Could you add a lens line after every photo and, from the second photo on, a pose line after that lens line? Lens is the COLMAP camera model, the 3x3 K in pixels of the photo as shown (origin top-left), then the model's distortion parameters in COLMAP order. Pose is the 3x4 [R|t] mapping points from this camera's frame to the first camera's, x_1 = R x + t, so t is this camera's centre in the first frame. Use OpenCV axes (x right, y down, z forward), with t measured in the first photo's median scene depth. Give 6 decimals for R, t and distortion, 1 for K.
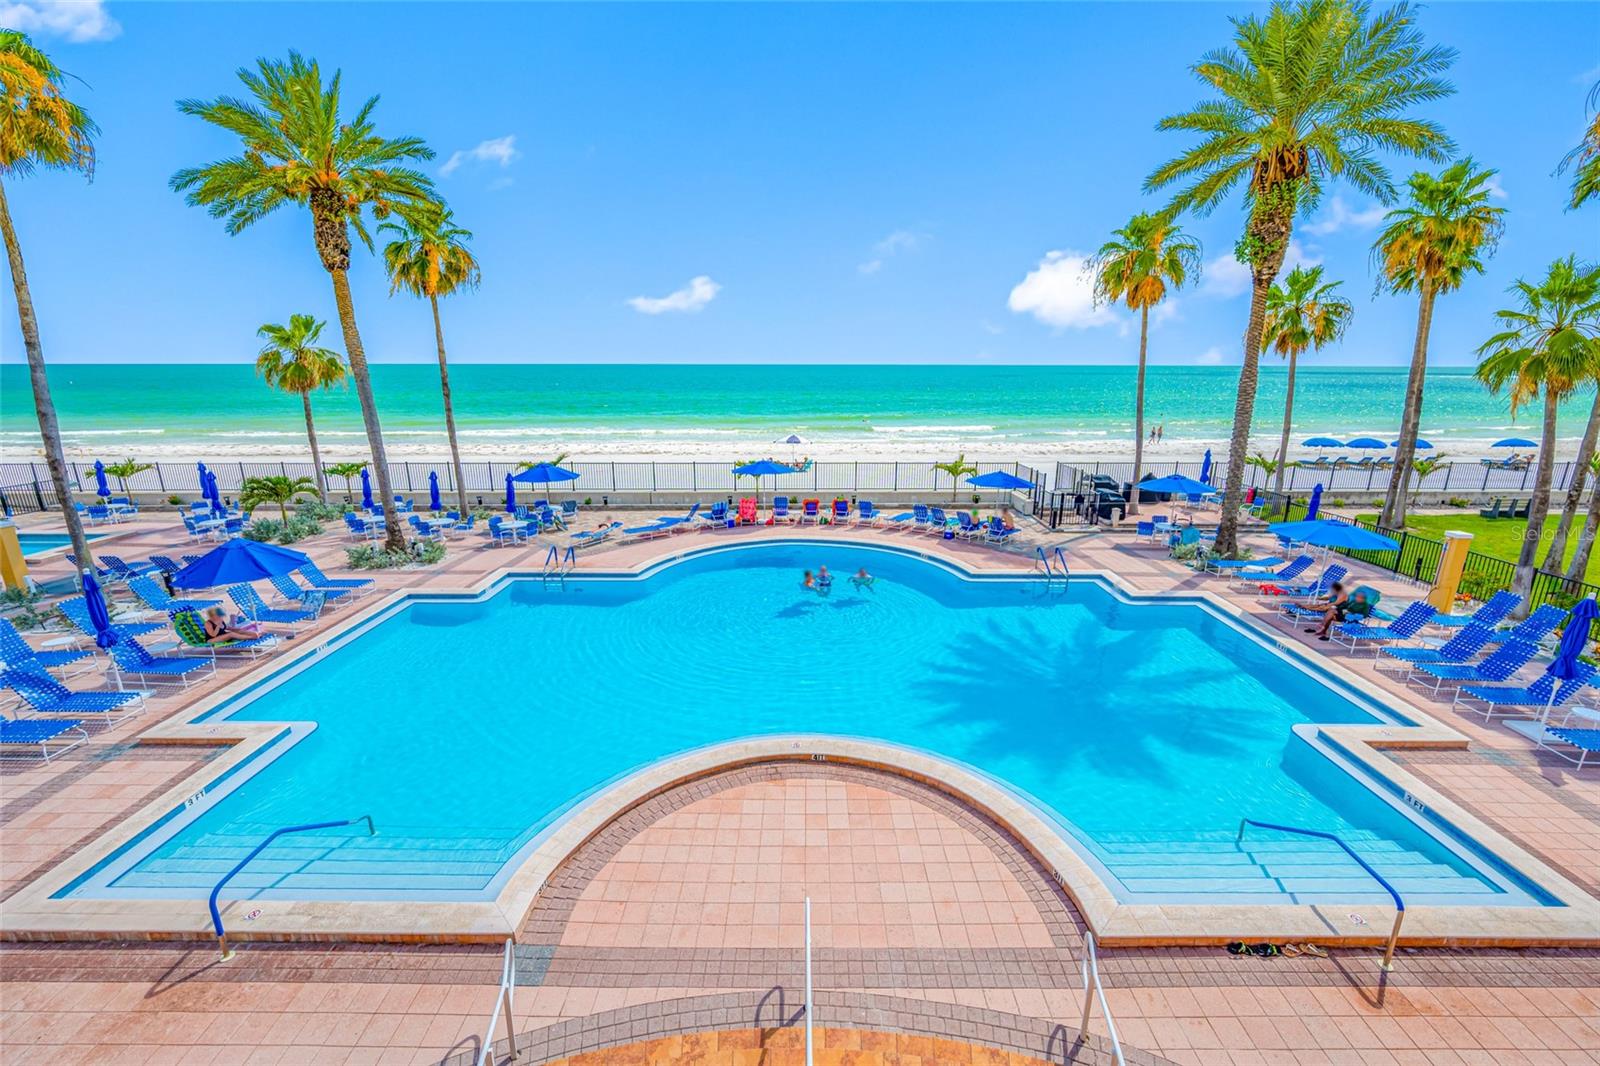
lens RADIAL K [[639.3, 0, 800.0], [0, 639.3, 533.0], [0, 0, 1]] dist [-0.000554, 0.000109]
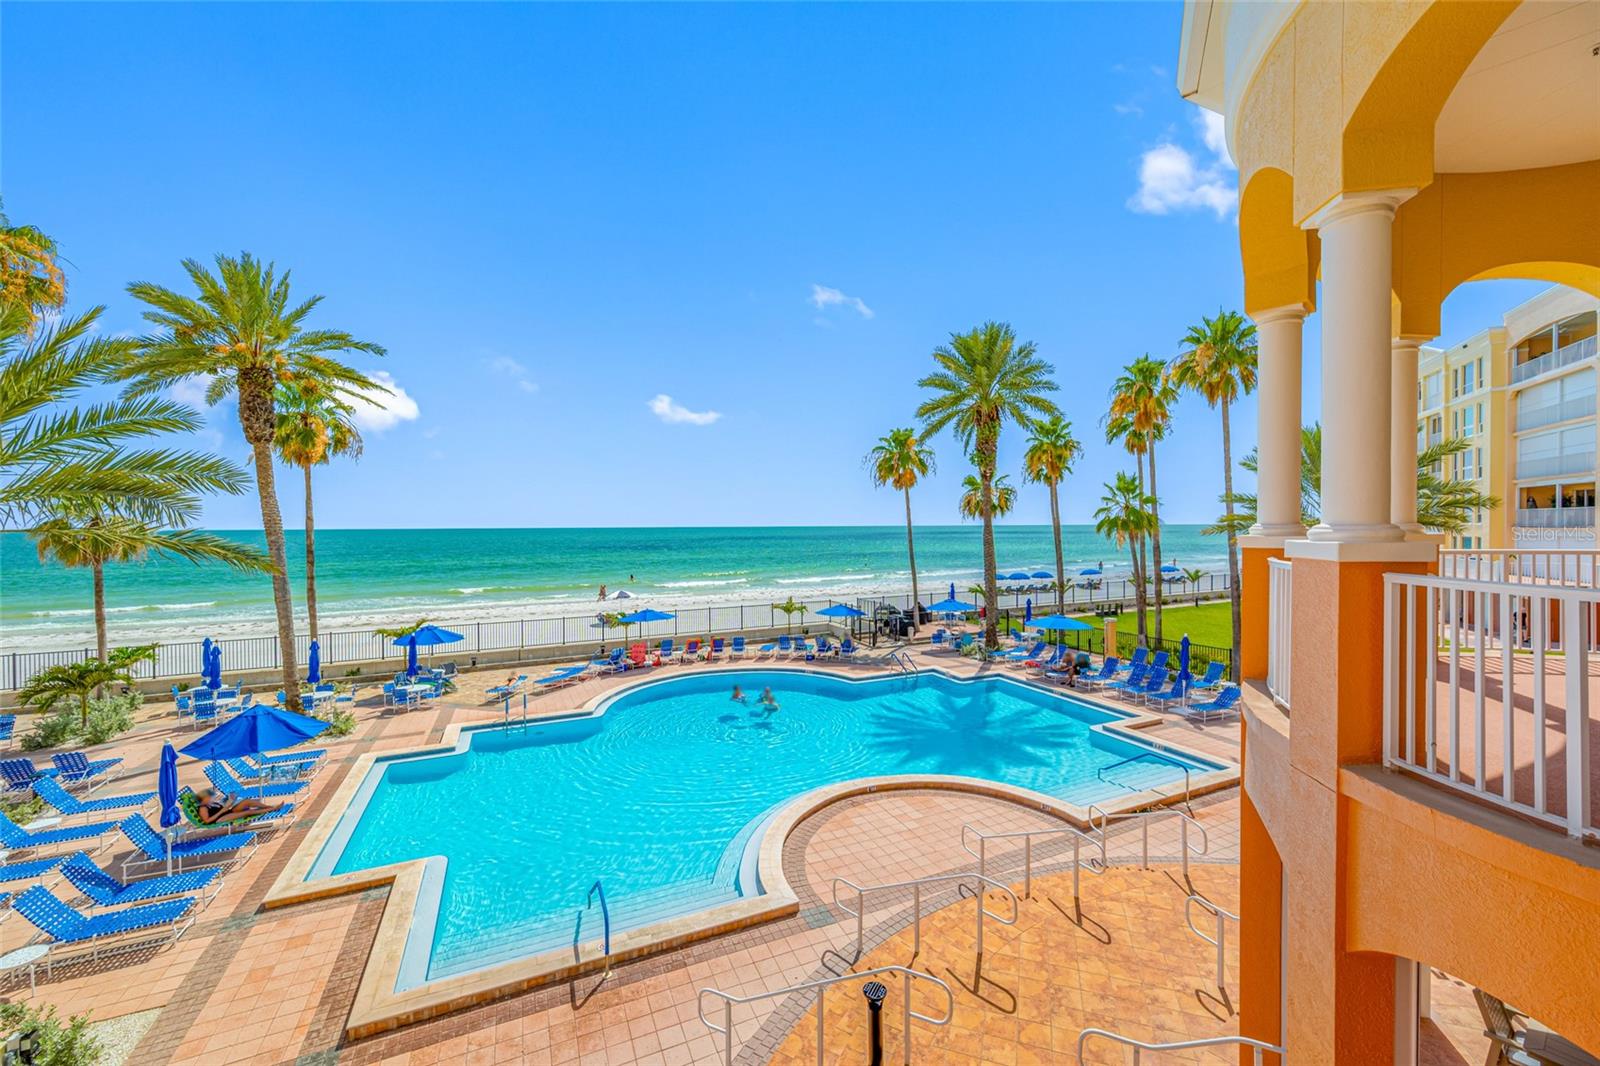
lens RADIAL K [[620.5, 0, 800.0], [0, 620.5, 533.0], [0, 0, 1]] dist [-0.001492, -0.000096]
pose [[0.907182, -0.012903, 0.420540, -0.372783], [0.116075, 0.968414, -0.220684, 0.042181], [-0.404409, 0.249015, 0.880025, -0.169552]]
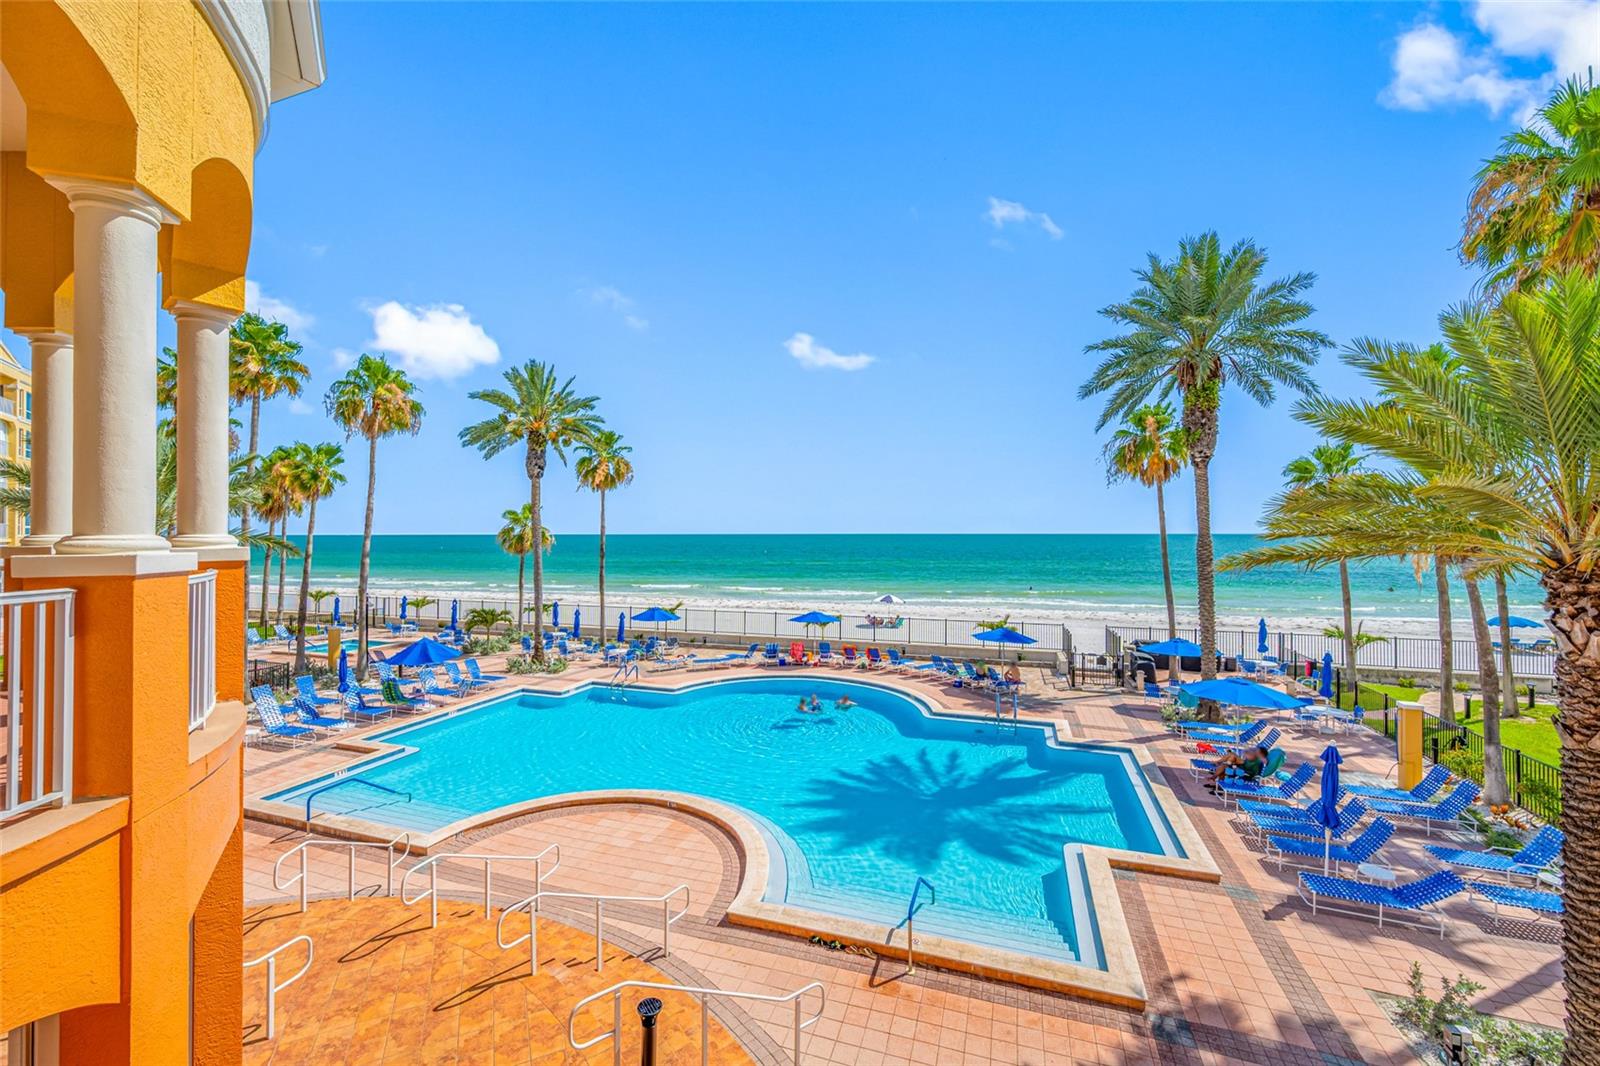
lens RADIAL K [[620.5, 0, 800.0], [0, 620.5, 533.0], [0, 0, 1]] dist [-0.001492, -0.000096]
pose [[0.949130, -0.003209, -0.314869, 0.387977], [-0.077862, 0.966504, -0.244556, 0.043747], [0.305107, 0.256632, 0.917088, -0.174602]]
